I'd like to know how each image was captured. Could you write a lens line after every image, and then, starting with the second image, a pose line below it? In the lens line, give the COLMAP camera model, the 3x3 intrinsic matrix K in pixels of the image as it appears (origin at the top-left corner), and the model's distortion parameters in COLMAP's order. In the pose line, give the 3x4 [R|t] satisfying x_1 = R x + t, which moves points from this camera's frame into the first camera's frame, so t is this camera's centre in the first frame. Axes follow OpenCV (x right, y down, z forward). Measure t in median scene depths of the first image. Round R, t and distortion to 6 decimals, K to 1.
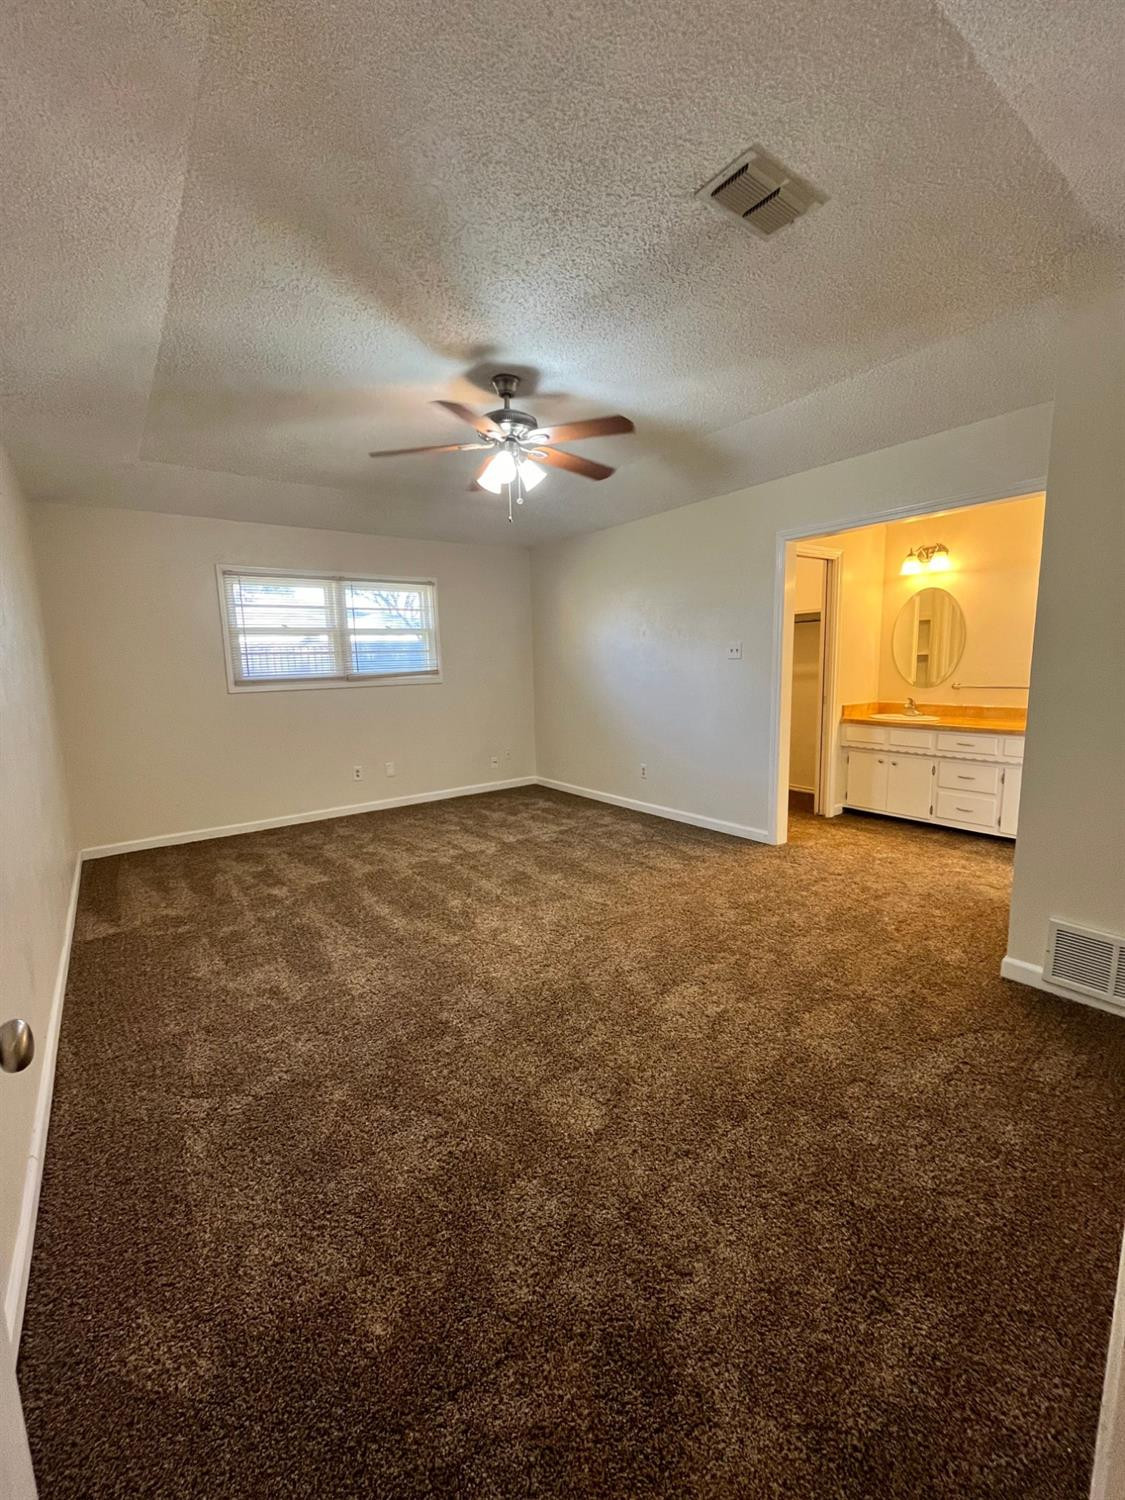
lens RADIAL K [[620.1, 0, 569.2], [0, 620.1, 749.7], [0, 0, 1]] dist [0.014635, 0.000099]
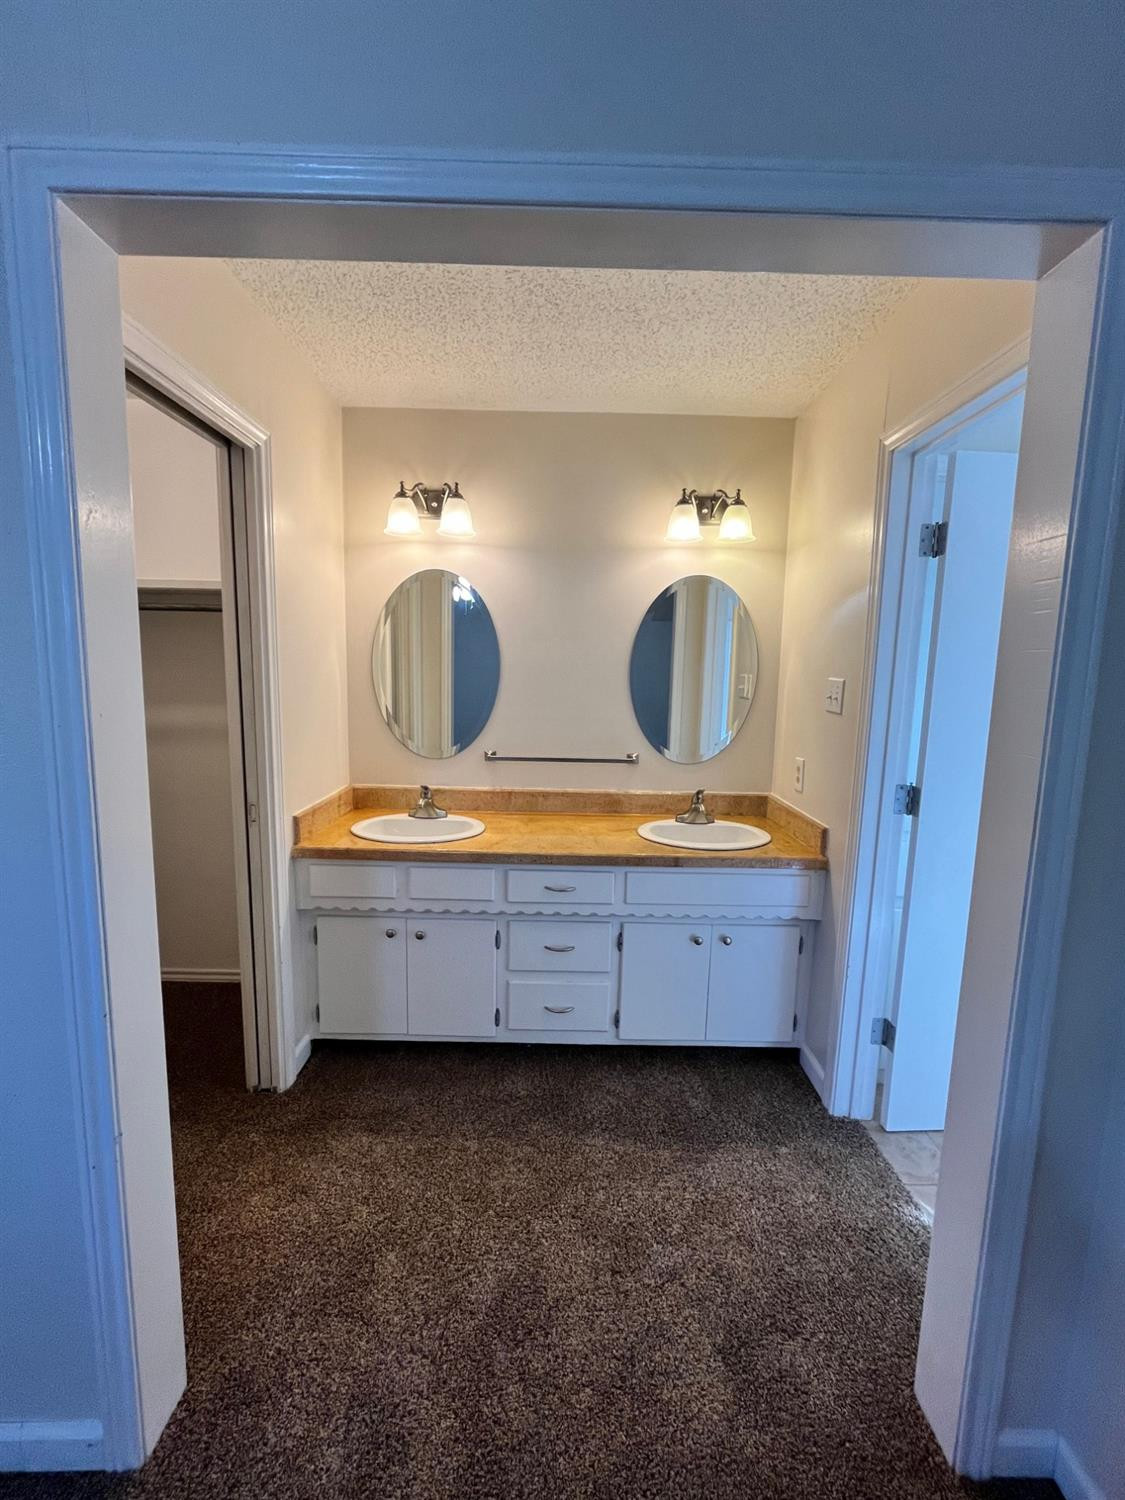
lens RADIAL K [[620.1, 0, 563.5], [0, 620.1, 737.2], [0, 0, 1]] dist [0.014635, 0.000099]
pose [[0.584468, -0.073188, 0.808110, 0.210676], [0.078562, 0.996349, 0.033417, -0.126791], [-0.807605, 0.043956, 0.588083, 0.605950]]
